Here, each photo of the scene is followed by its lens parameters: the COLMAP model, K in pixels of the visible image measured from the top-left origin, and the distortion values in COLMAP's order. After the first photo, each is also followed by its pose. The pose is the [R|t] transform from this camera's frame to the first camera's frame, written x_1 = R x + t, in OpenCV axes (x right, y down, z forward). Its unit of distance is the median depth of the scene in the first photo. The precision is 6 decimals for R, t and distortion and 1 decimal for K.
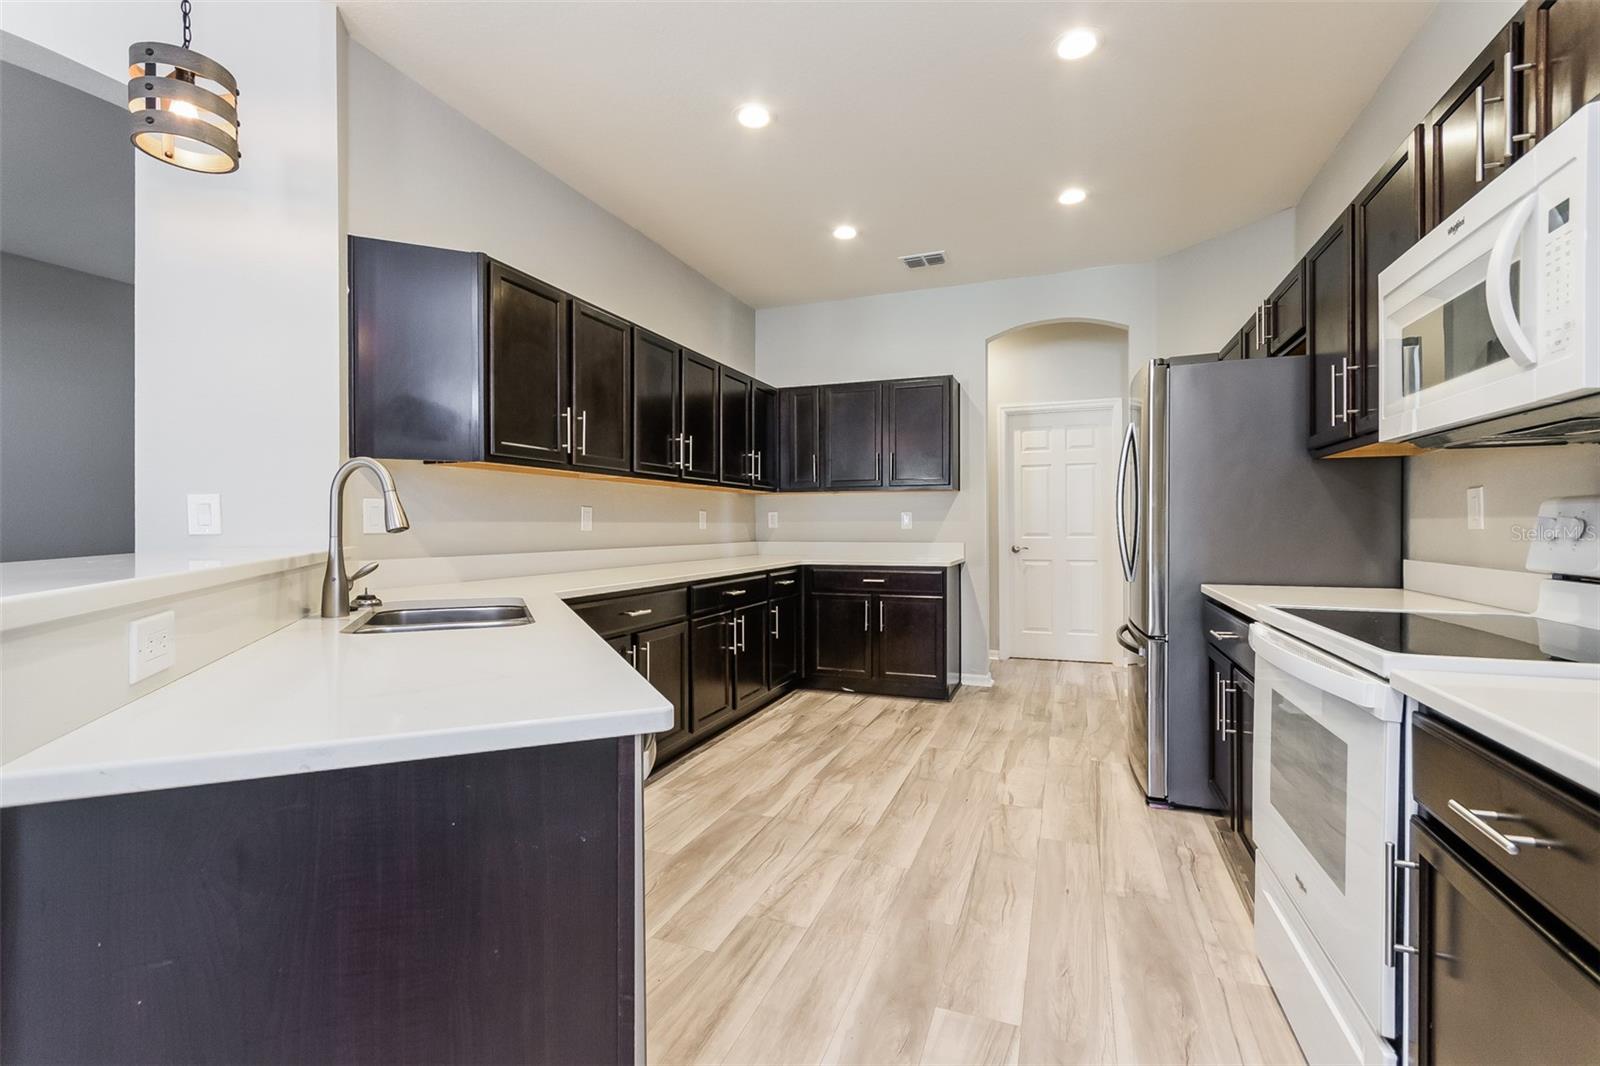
lens RADIAL K [[728.2, 0, 800.0], [0, 728.2, 533.0], [0, 0, 1]] dist [-0.000713, 0.000164]
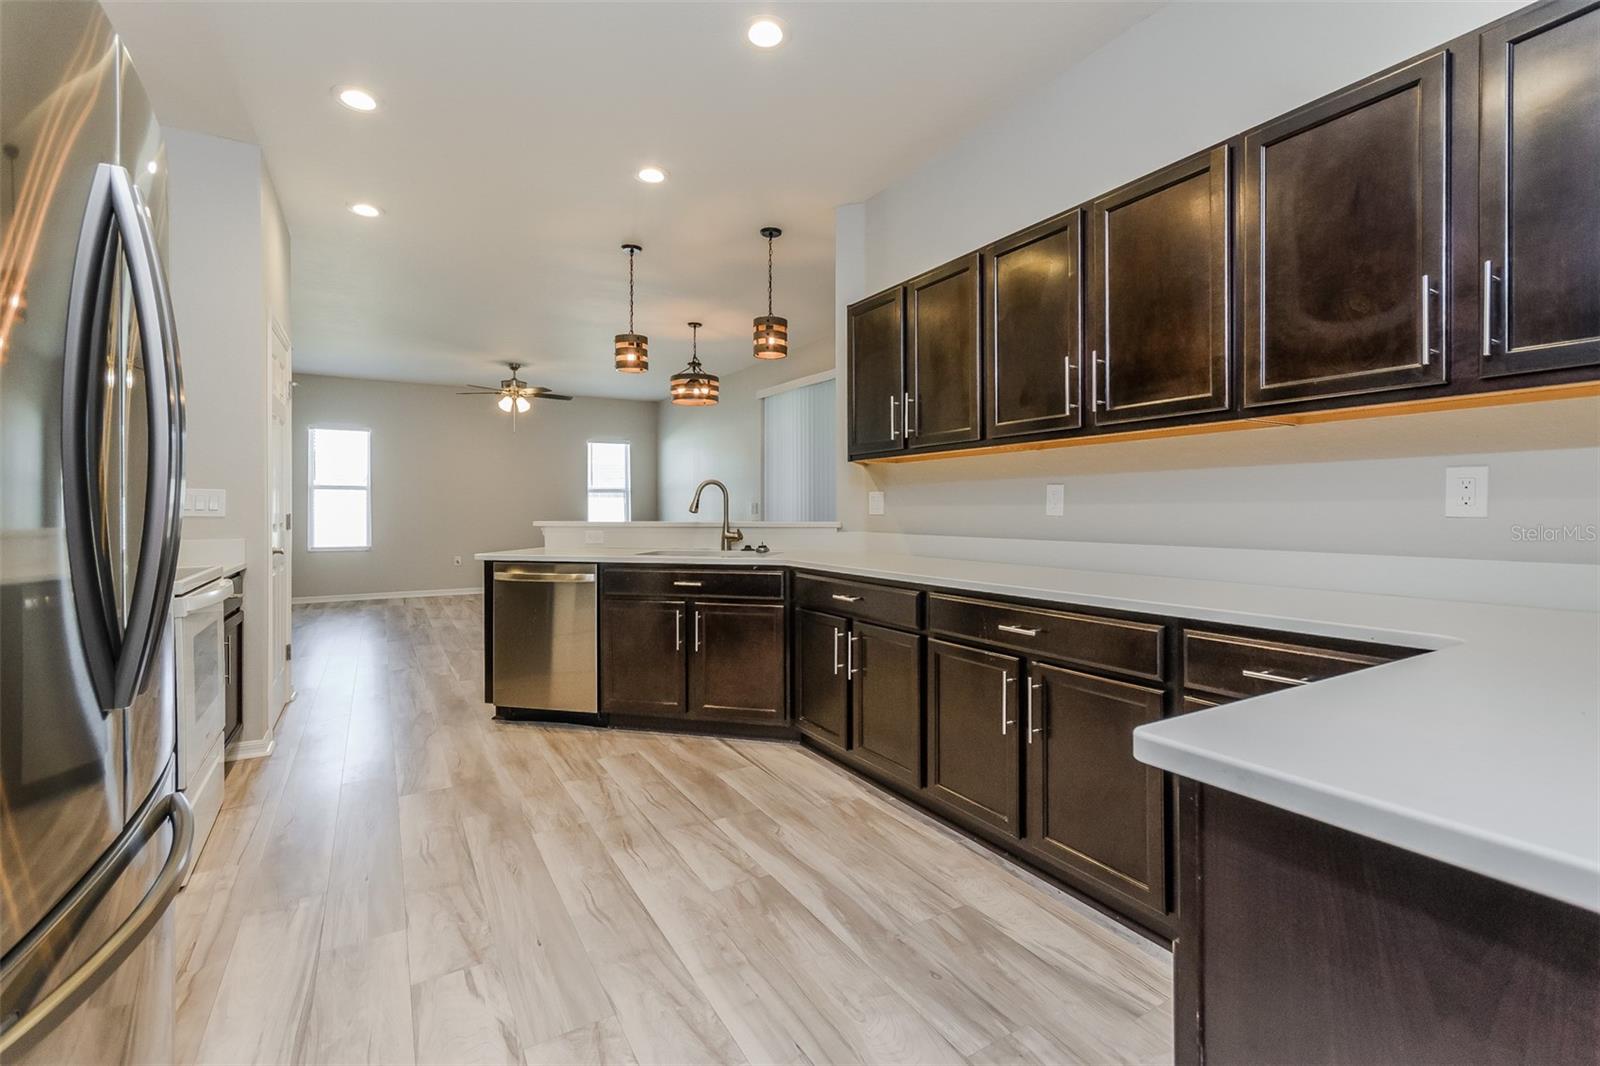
lens RADIAL K [[711.8, 0, 804.8], [0, 711.8, 517.1], [0, 0, 1]] dist [-0.000025, 0.000358]
pose [[-0.625739, 0.010286, -0.779965, 0.576144], [-0.004865, 0.999842, 0.017089, -0.016260], [0.780018, 0.014488, -0.625590, 1.595800]]
